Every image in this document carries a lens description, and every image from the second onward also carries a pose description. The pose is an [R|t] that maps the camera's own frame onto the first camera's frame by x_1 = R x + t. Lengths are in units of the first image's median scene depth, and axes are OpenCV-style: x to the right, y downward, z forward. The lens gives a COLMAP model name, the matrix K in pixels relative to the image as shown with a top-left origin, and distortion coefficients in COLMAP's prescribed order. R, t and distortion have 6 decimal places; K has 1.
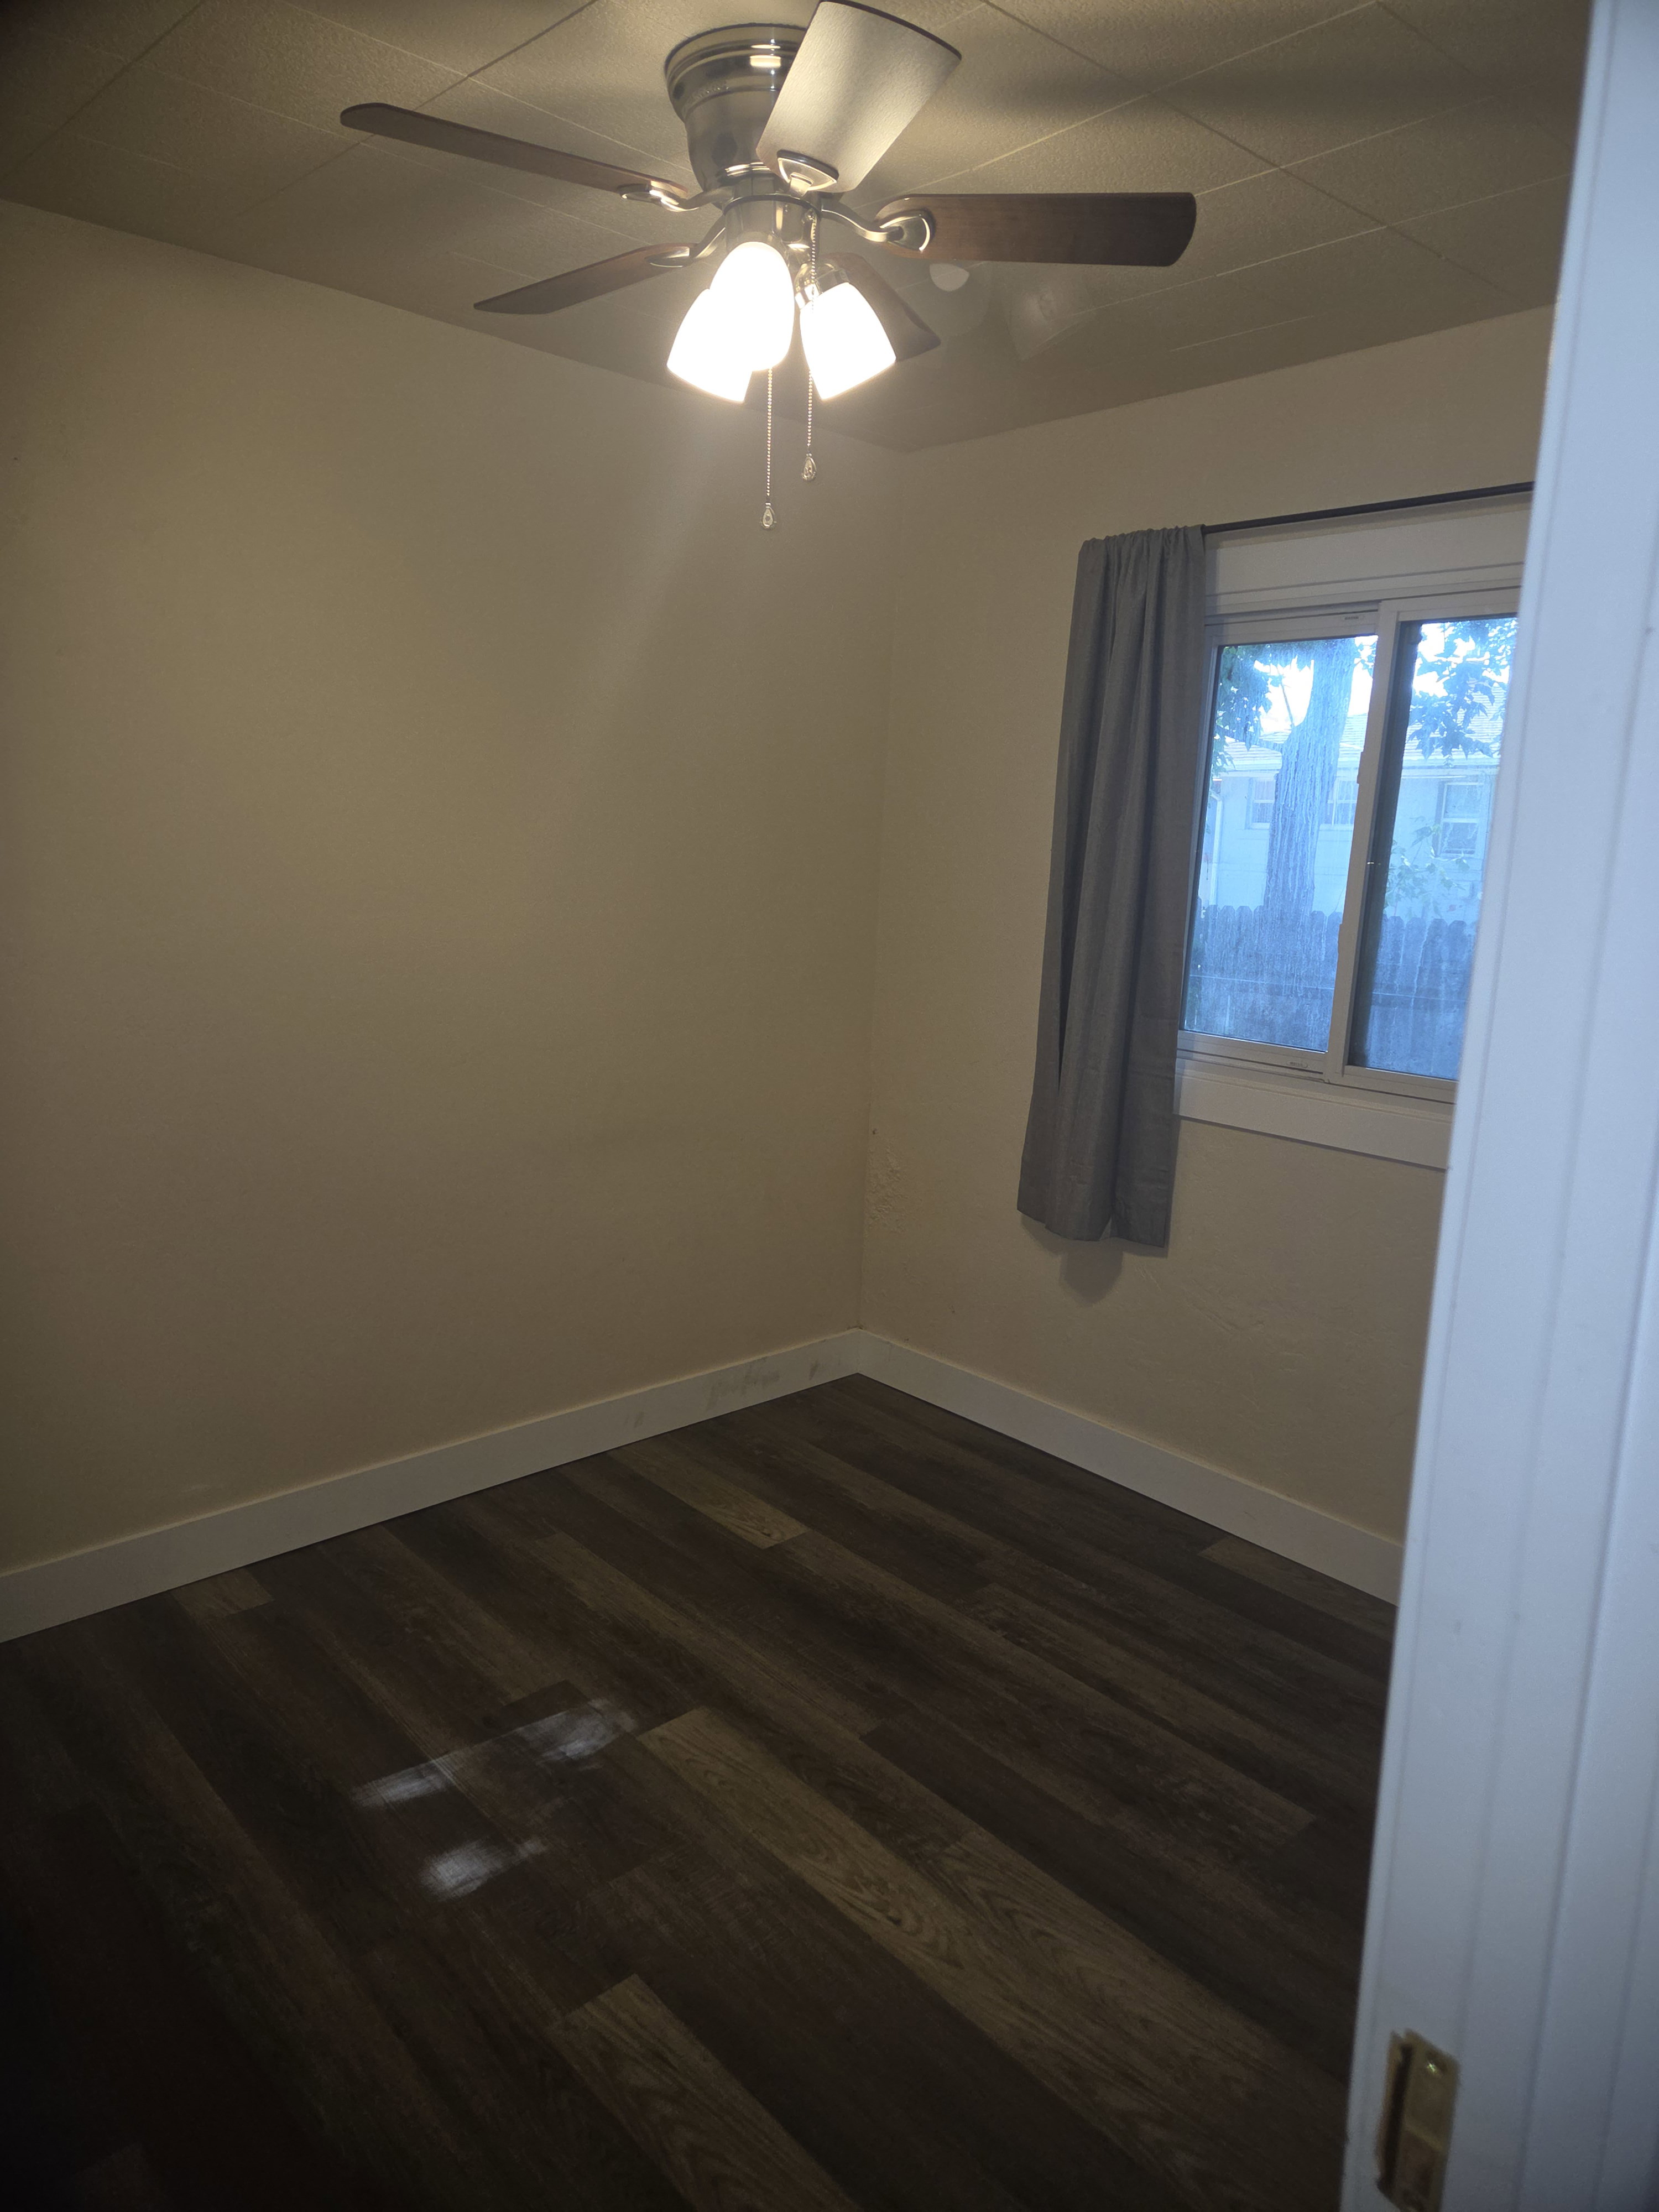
lens RADIAL K [[1485.3, 0, 839.9], [0, 1485.3, 1113.3], [0, 0, 1]] dist [0.040525, -0.007498]
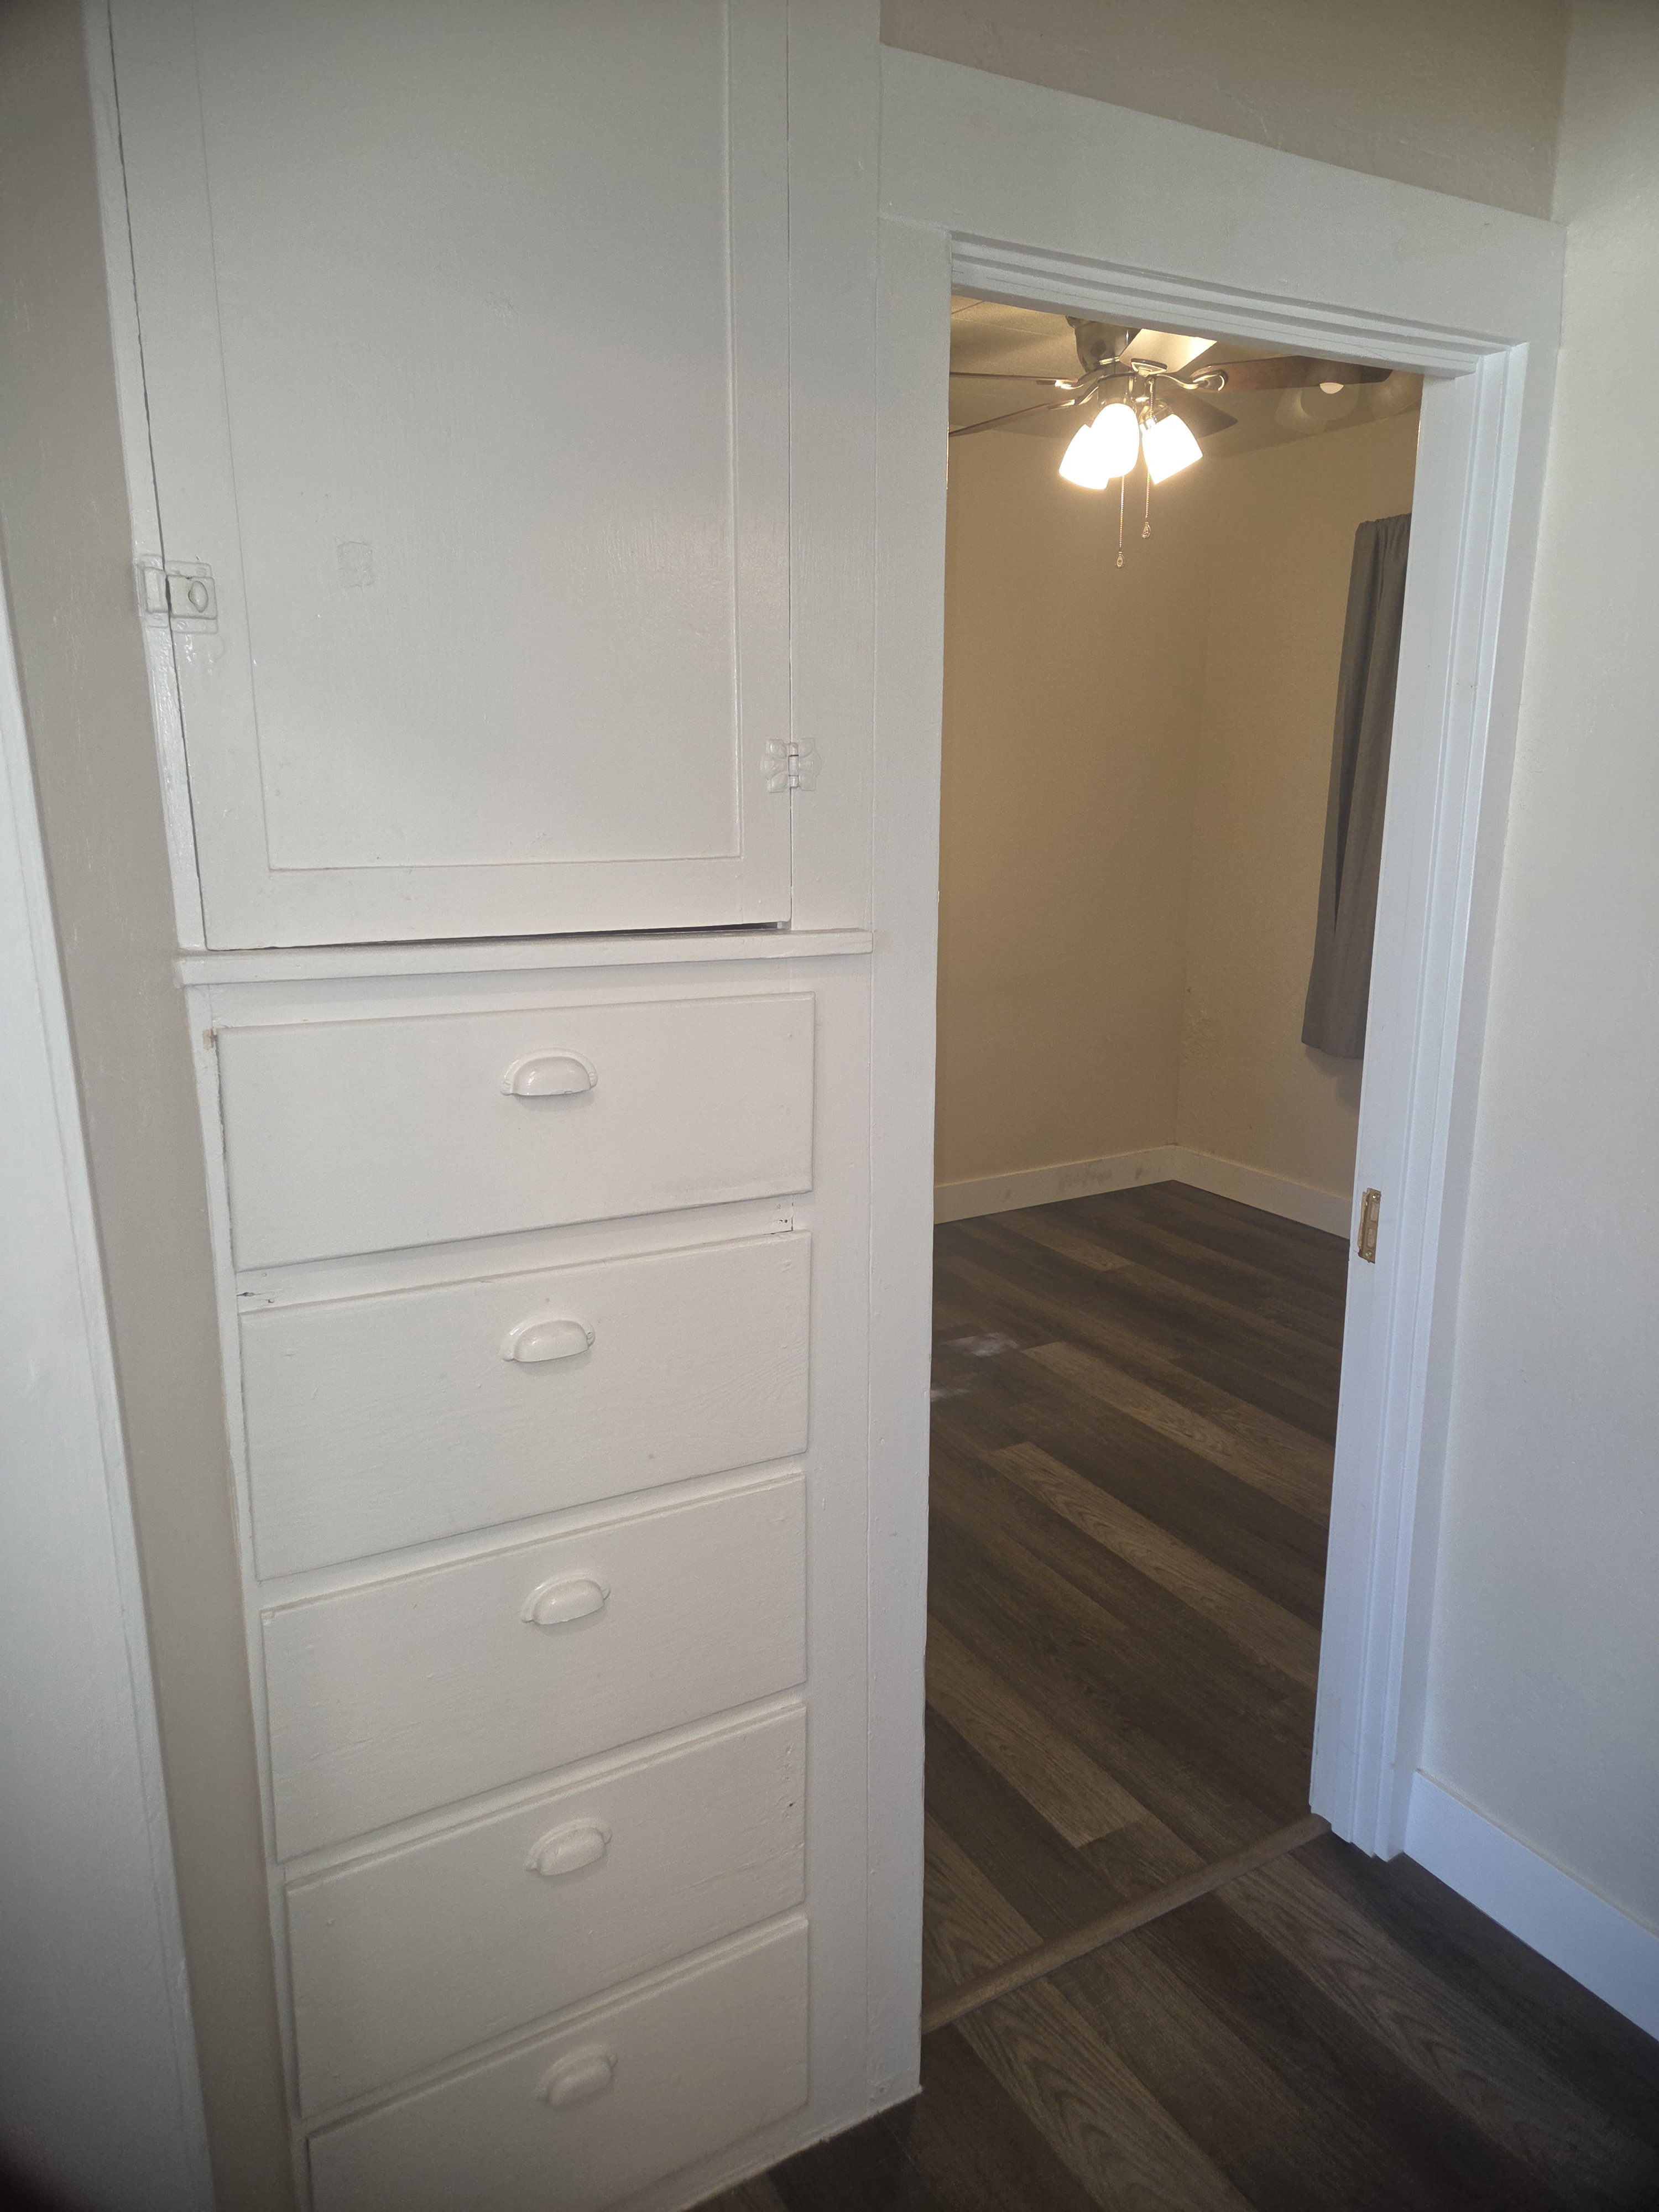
lens RADIAL K [[1485.3, 0, 811.4], [0, 1485.3, 1106.3], [0, 0, 1]] dist [0.040525, -0.007498]
pose [[0.972878, 0.011843, -0.231015, 0.007388], [-0.003115, 0.999269, 0.038108, 0.116265], [0.231297, -0.036355, 0.972204, -0.590258]]
